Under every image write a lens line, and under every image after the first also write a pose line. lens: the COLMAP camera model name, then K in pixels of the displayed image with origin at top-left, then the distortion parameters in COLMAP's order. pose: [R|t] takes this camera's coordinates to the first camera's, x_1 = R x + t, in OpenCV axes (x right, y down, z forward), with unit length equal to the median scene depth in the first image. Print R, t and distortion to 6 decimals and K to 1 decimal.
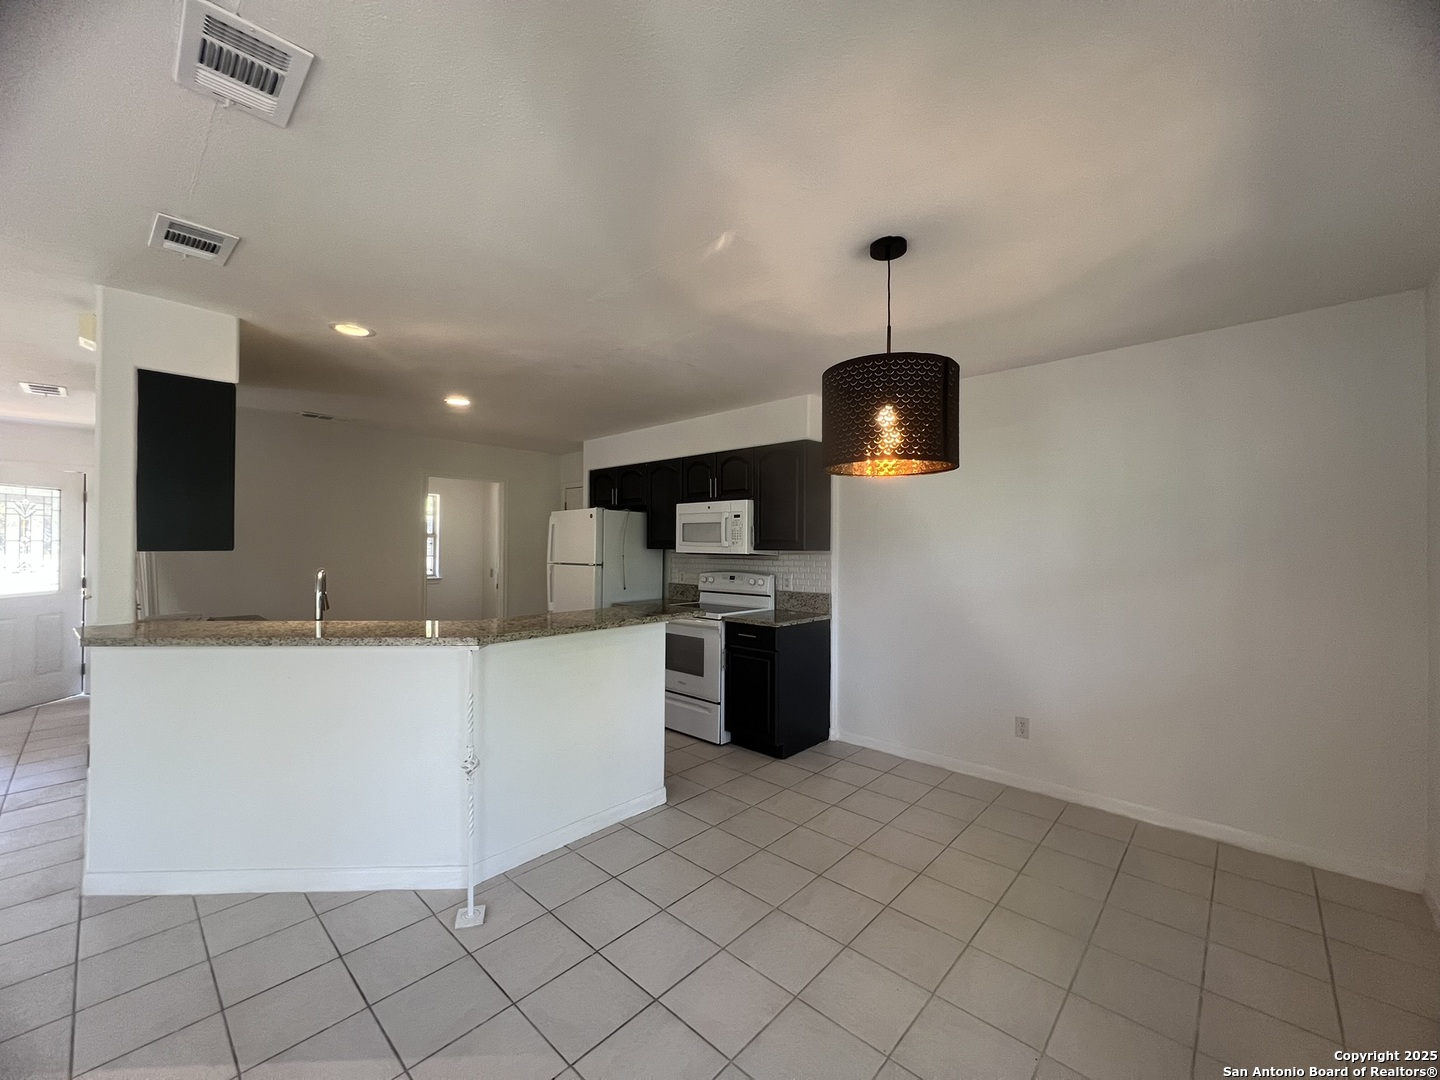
lens RADIAL K [[575.7, 0, 719.4], [0, 575.7, 541.3], [0, 0, 1]] dist [0.000089, 0.000139]
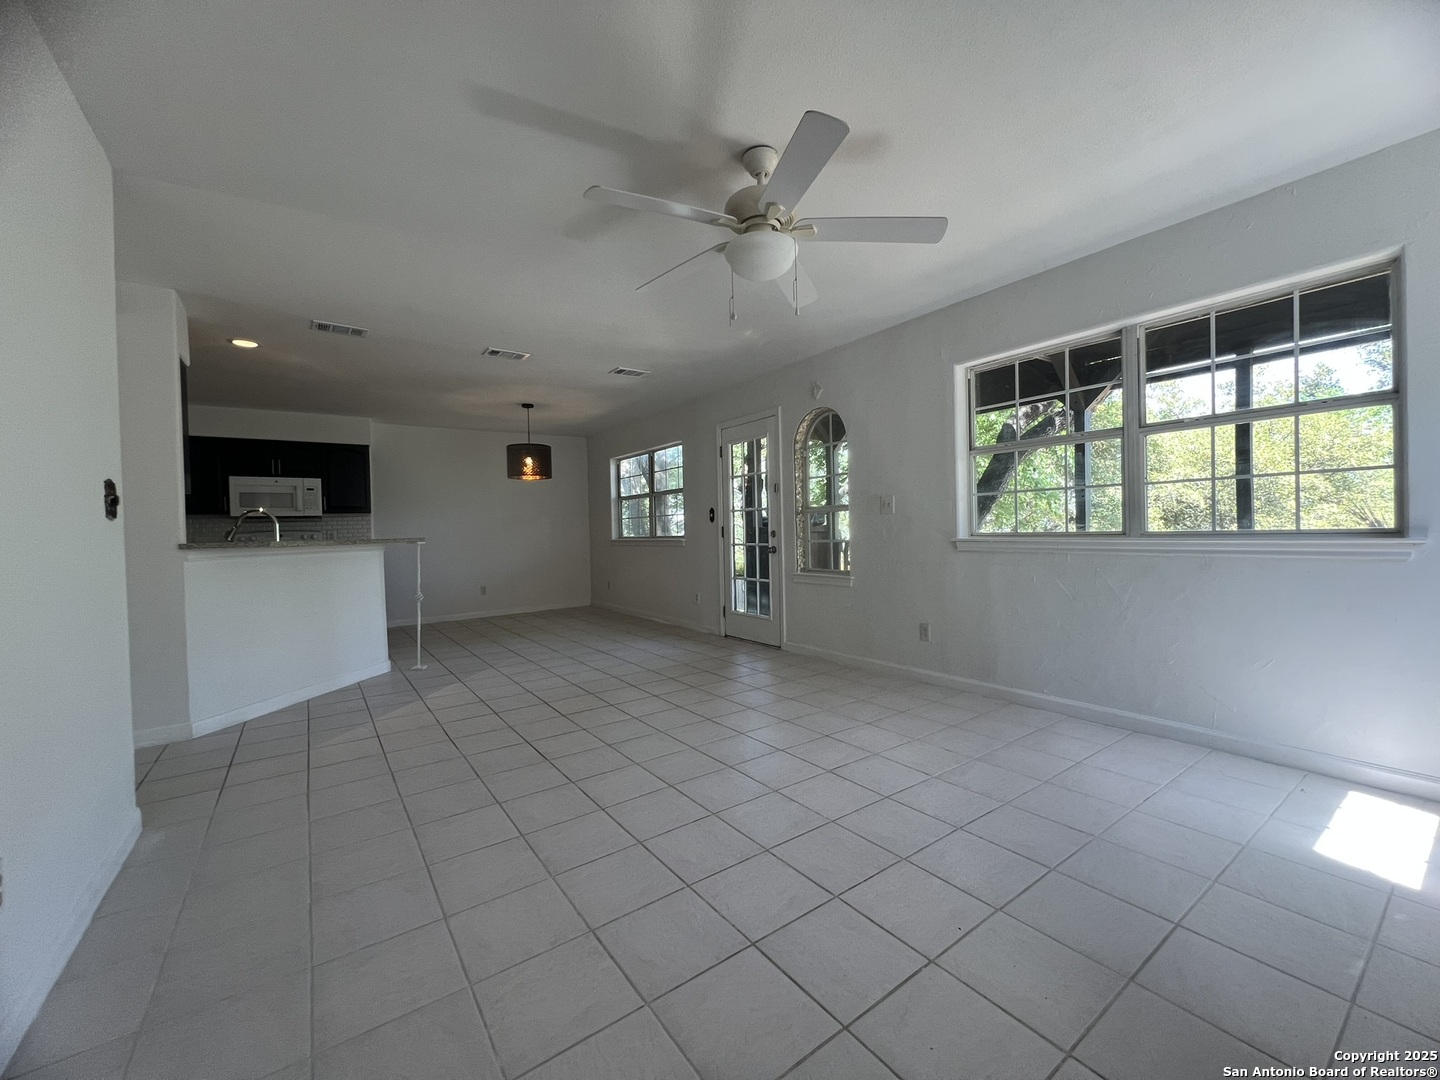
lens RADIAL K [[575.7, 0, 717.0], [0, 575.7, 541.0], [0, 0, 1]] dist [0.000089, 0.000139]
pose [[0.189405, -0.030535, 0.981424, -1.195471], [0.027052, 0.999299, 0.025870, 0.075282], [-0.981526, 0.021650, 0.190098, -0.265372]]
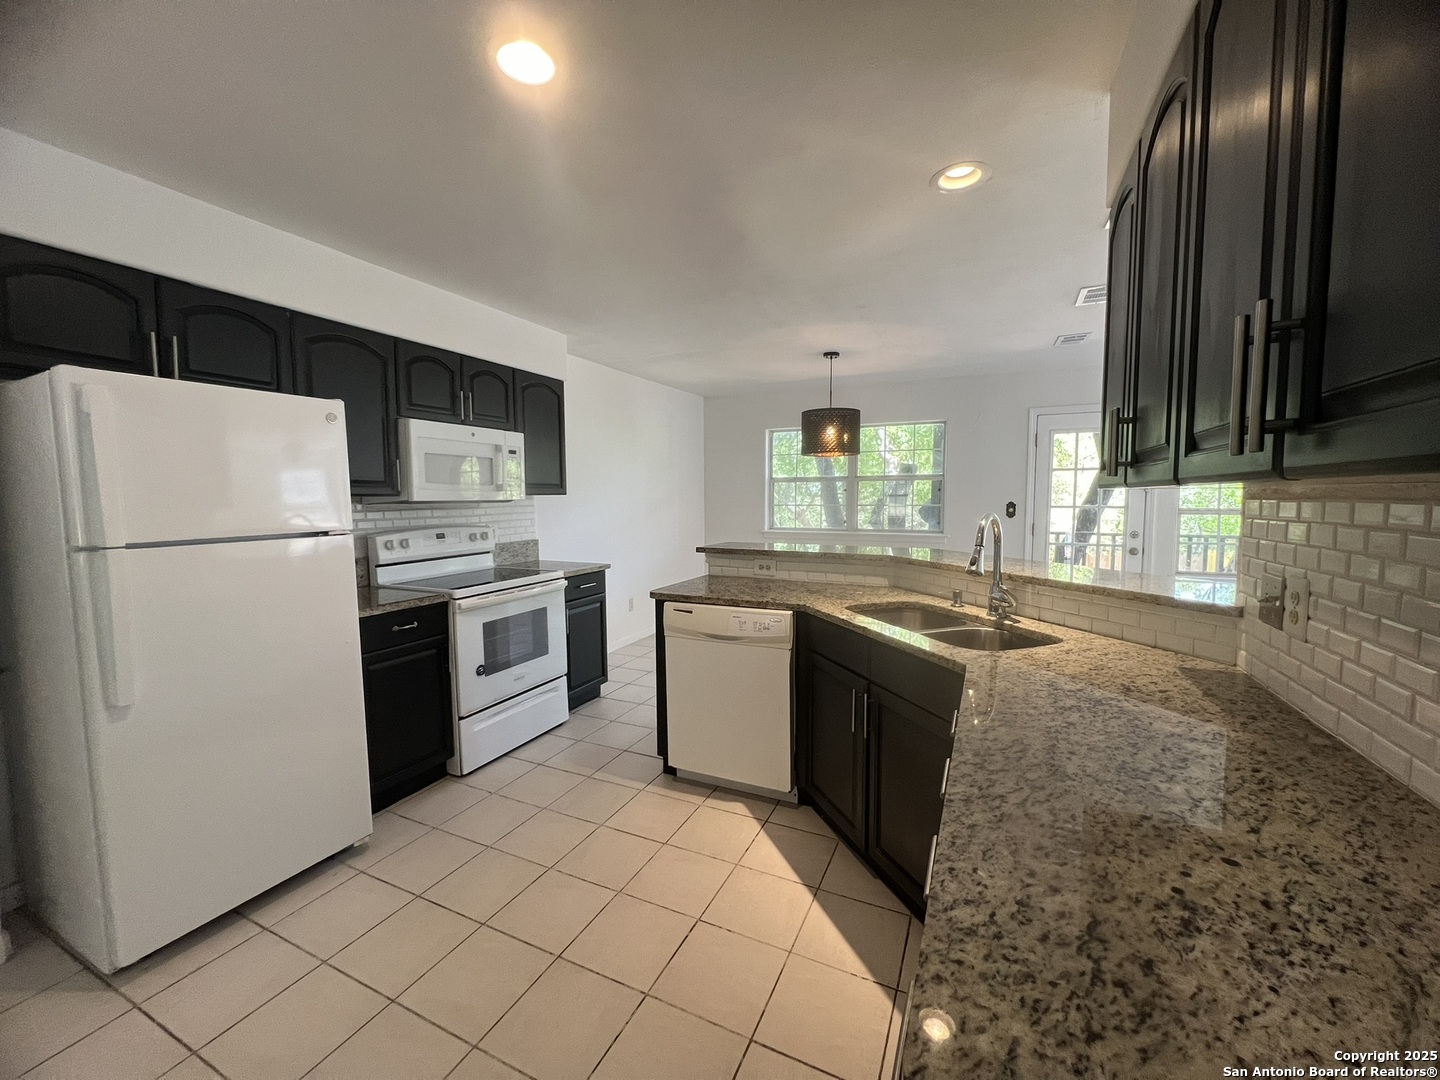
lens RADIAL K [[575.7, 0, 715.6], [0, 575.7, 540.8], [0, 0, 1]] dist [0.000089, 0.000139]
pose [[-0.310050, -0.076970, 0.947600, -0.818360], [0.000351, 0.996708, 0.081073, 0.013965], [-0.950720, 0.025469, -0.309002, 0.992532]]
